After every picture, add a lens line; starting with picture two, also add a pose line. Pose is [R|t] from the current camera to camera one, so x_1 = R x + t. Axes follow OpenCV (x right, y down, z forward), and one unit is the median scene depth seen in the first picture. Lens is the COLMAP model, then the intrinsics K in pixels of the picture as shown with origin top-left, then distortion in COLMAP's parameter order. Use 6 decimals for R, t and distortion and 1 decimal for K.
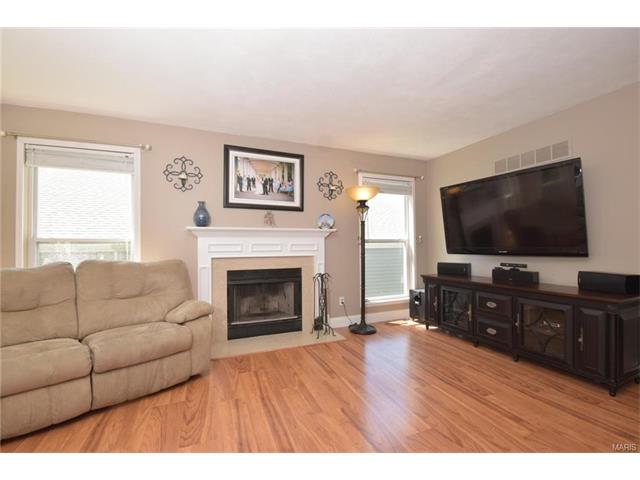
lens RADIAL K [[283.6, 0, 322.0], [0, 283.6, 242.0], [0, 0, 1]] dist [-0.002020, -0.000348]
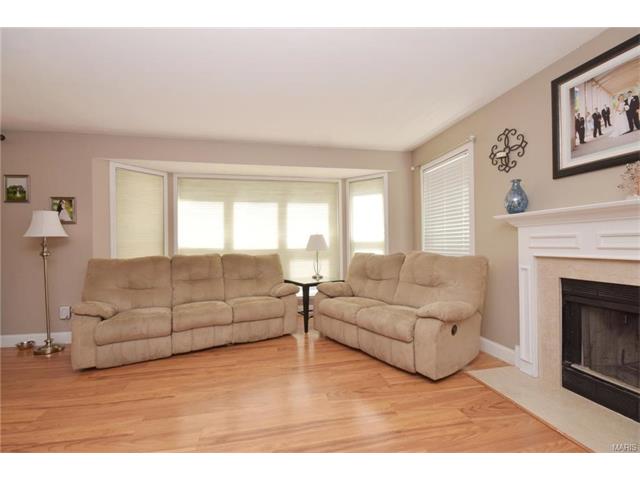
lens RADIAL K [[283.6, 0, 322.0], [0, 283.6, 242.0], [0, 0, 1]] dist [-0.002020, -0.000348]
pose [[-0.185751, 0.006007, -0.982579, 0.381235], [0.027513, 0.999621, 0.000911, 0.005999], [0.982212, -0.026864, -0.185846, 0.588655]]
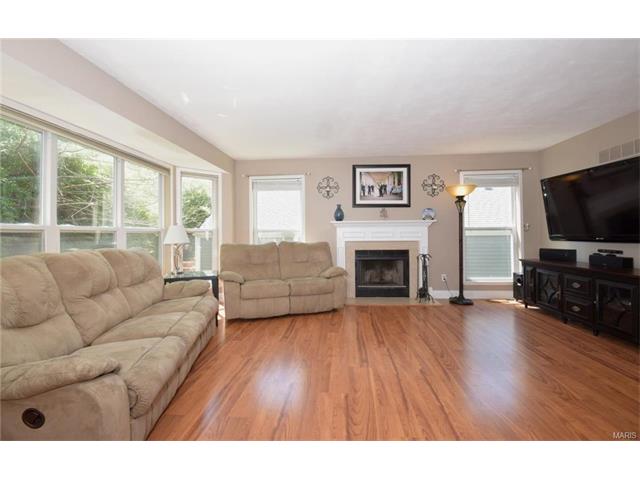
lens RADIAL K [[279.0, 0, 320.0], [0, 279.0, 240.0], [0, 0, 1]] dist [-0.000721, -0.000094]
pose [[0.889757, 0.009531, -0.456334, 0.167642], [0.007961, 0.999306, 0.036393, -0.006262], [0.456364, -0.036013, 0.889064, -0.379585]]
